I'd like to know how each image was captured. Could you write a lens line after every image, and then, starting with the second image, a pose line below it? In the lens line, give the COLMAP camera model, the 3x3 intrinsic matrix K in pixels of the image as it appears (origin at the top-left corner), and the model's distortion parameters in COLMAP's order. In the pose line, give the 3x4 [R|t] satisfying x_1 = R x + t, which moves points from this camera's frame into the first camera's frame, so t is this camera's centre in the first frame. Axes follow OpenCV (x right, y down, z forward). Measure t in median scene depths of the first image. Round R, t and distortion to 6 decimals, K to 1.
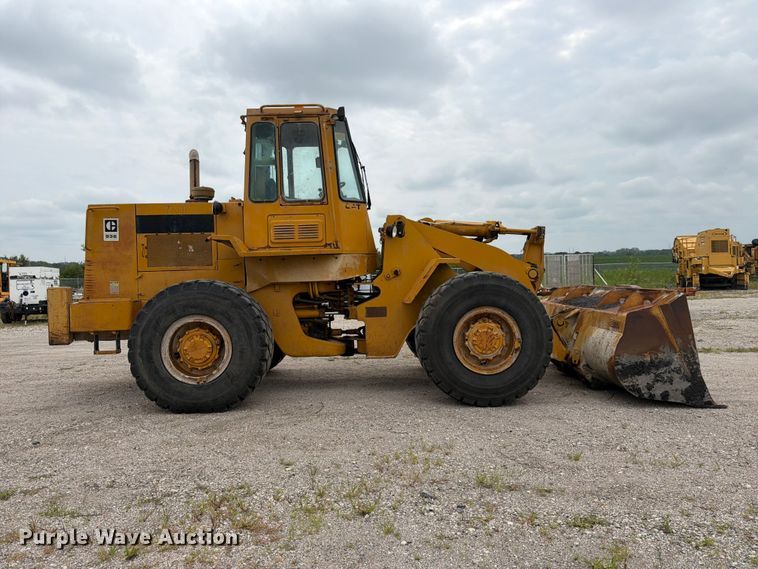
lens RADIAL K [[525.0, 0, 379.7], [0, 525.0, 283.6], [0, 0, 1]] dist [0.126514, -0.171930]
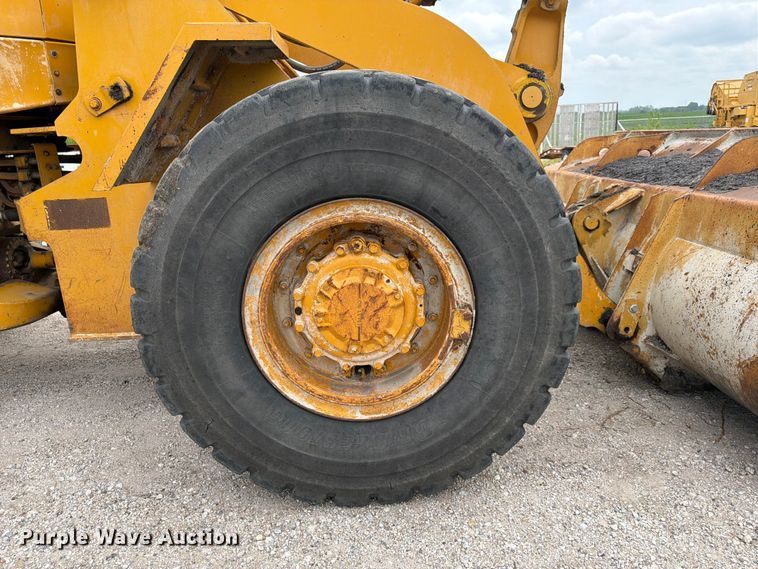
lens RADIAL K [[530.1, 0, 378.5], [0, 530.1, 286.5], [0, 0, 1]] dist [0.089835, -0.109589]
pose [[0.999783, -0.019804, -0.006510, 0.212810], [0.020796, 0.969205, 0.245376, 0.018954], [0.001450, -0.245458, 0.969406, 0.704582]]
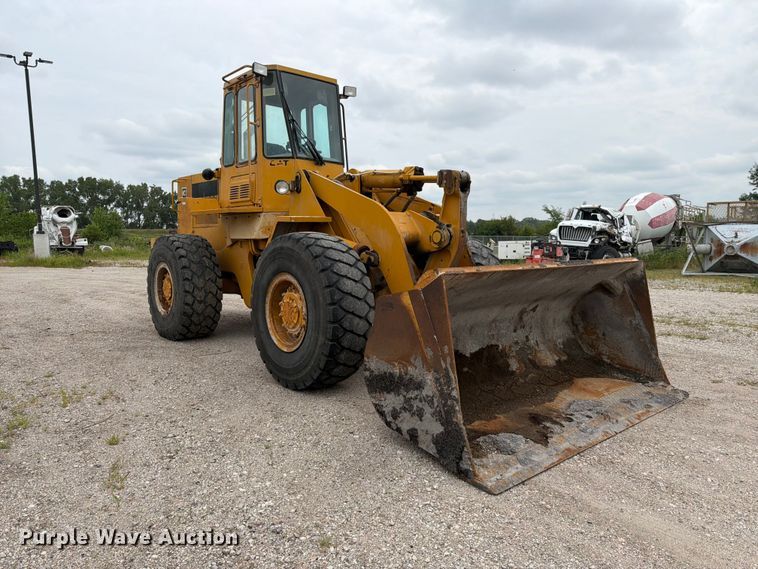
lens RADIAL K [[524.6, 0, 372.4], [0, 524.6, 288.8], [0, 0, 1]] dist [0.058214, -0.078042]
pose [[0.627310, 0.097648, -0.772623, 0.929824], [-0.031827, 0.994494, 0.099847, -0.019571], [0.778119, -0.038045, 0.626964, 0.568261]]
